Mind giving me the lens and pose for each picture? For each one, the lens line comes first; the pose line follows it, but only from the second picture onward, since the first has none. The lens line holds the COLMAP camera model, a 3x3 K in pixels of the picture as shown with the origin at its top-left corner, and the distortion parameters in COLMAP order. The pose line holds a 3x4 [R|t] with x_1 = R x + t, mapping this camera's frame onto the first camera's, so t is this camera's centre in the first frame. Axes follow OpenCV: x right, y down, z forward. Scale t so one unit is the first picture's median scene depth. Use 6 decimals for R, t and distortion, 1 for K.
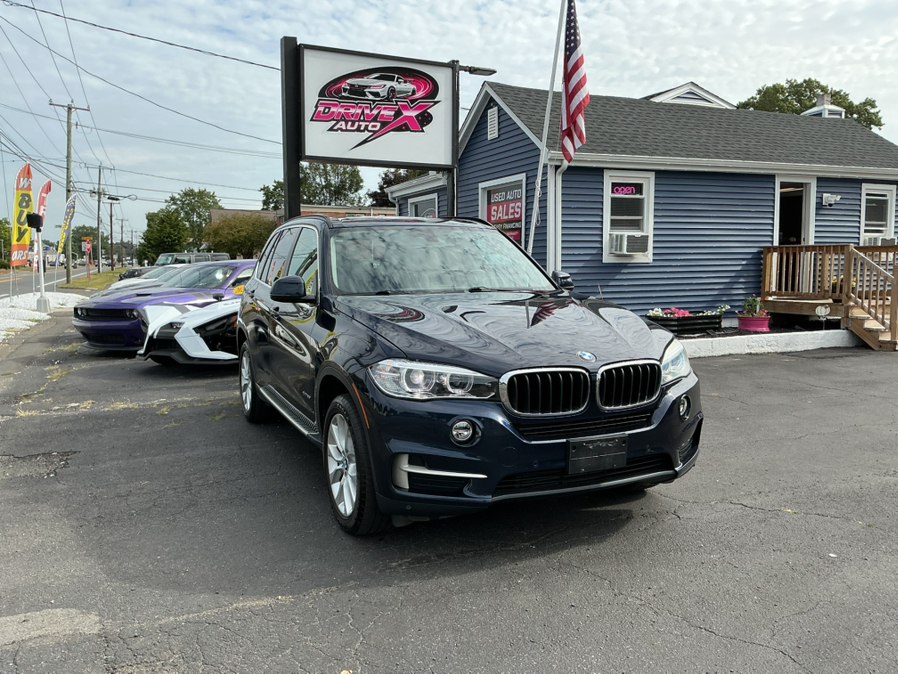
lens RADIAL K [[746.1, 0, 449.0], [0, 746.1, 337.0], [0, 0, 1]] dist [0.143824, -0.301532]
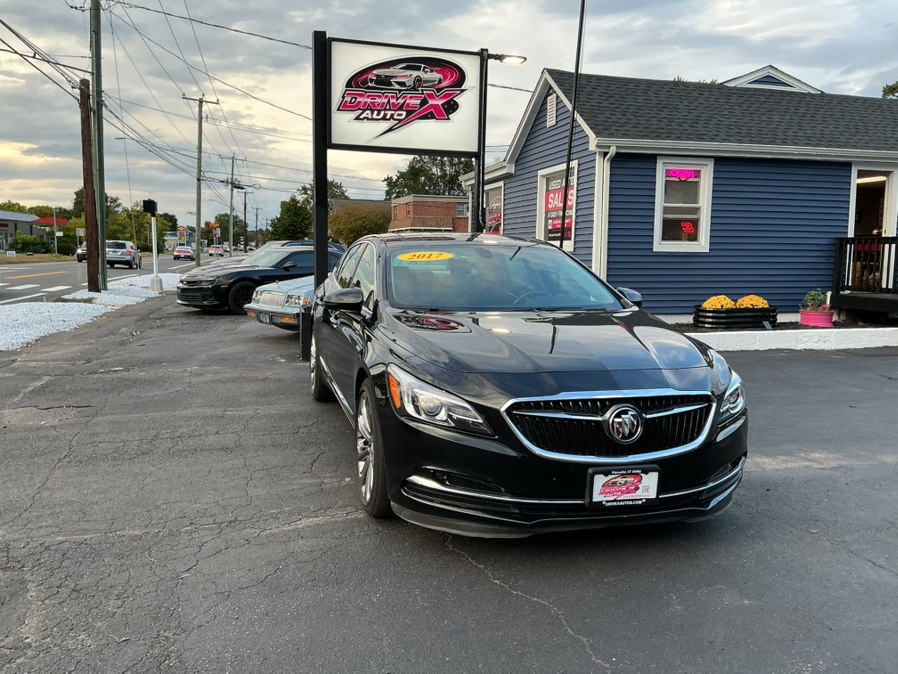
lens RADIAL K [[745.0, 0, 449.0], [0, 745.0, 337.0], [0, 0, 1]] dist [0.144376, -0.299121]
pose [[0.986792, 0.034511, -0.158272, 0.101070], [-0.032482, 0.999354, 0.015390, 0.006251], [0.158701, -0.010046, 0.987276, -0.013630]]
